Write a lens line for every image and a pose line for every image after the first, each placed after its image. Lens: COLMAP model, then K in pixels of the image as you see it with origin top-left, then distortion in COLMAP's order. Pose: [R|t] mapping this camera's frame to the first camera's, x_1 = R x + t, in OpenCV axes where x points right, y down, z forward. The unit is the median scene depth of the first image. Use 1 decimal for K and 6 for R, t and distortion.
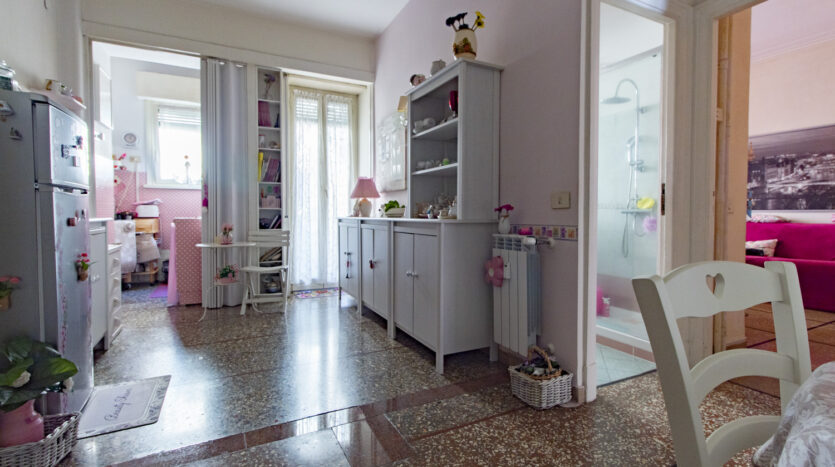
lens RADIAL K [[386.4, 0, 425.2], [0, 386.4, 224.1], [0, 0, 1]] dist [0.002864, 0.001185]
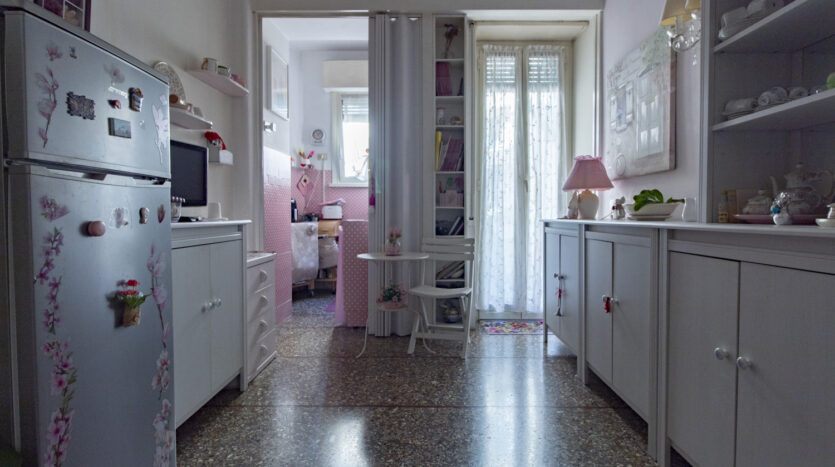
lens RADIAL K [[416.5, 0, 424.6], [0, 416.5, 223.6], [0, 0, 1]] dist [-0.001209, 0.000017]
pose [[0.885762, 0.007355, -0.464082, -0.074611], [-0.009920, 0.999946, -0.003087, -0.006464], [0.464034, 0.007338, 0.885787, 0.269199]]
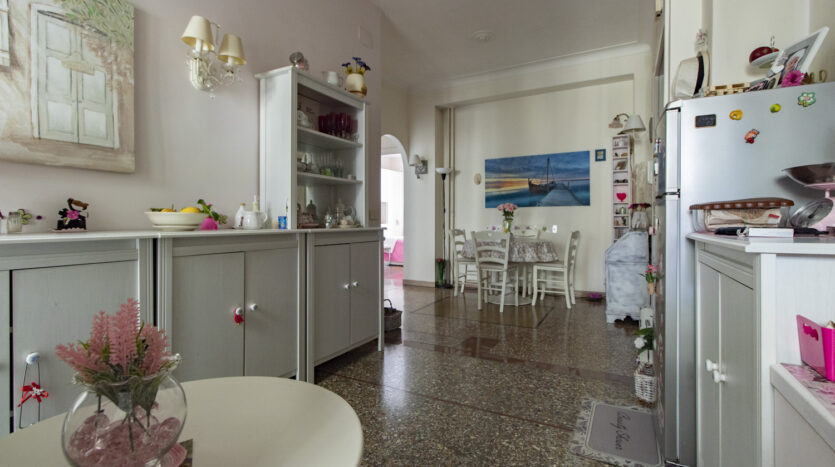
lens RADIAL K [[386.4, 0, 425.2], [0, 386.4, 224.1], [0, 0, 1]] dist [0.002864, 0.001185]
pose [[-0.571143, -0.005669, 0.820831, -0.570527], [0.021427, 0.999532, 0.021813, -0.024595], [-0.820571, 0.030046, -0.570754, 0.847425]]
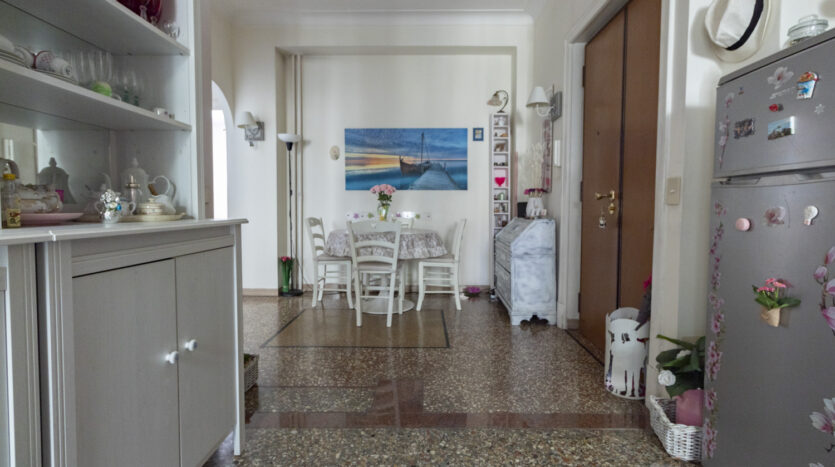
lens RADIAL K [[386.4, 0, 425.2], [0, 386.4, 224.1], [0, 0, 1]] dist [0.002864, 0.001185]
pose [[-0.886279, -0.024872, 0.462483, -0.287581], [0.006789, 0.997752, 0.066668, -0.023161], [-0.463102, 0.062226, -0.884118, 0.755959]]
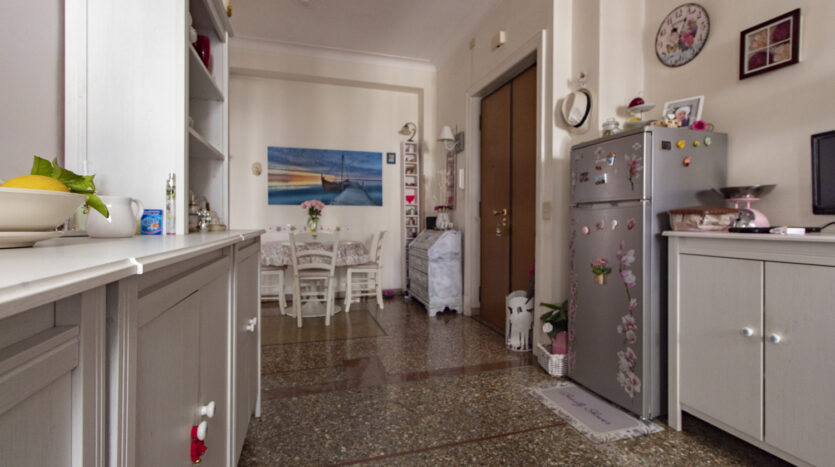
lens RADIAL K [[386.4, 0, 425.2], [0, 386.4, 224.1], [0, 0, 1]] dist [0.002864, 0.001185]
pose [[-0.984999, -0.006661, 0.172433, -0.243350], [-0.001188, 0.999493, 0.031825, -0.026556], [-0.172557, 0.031143, -0.984507, 0.931720]]
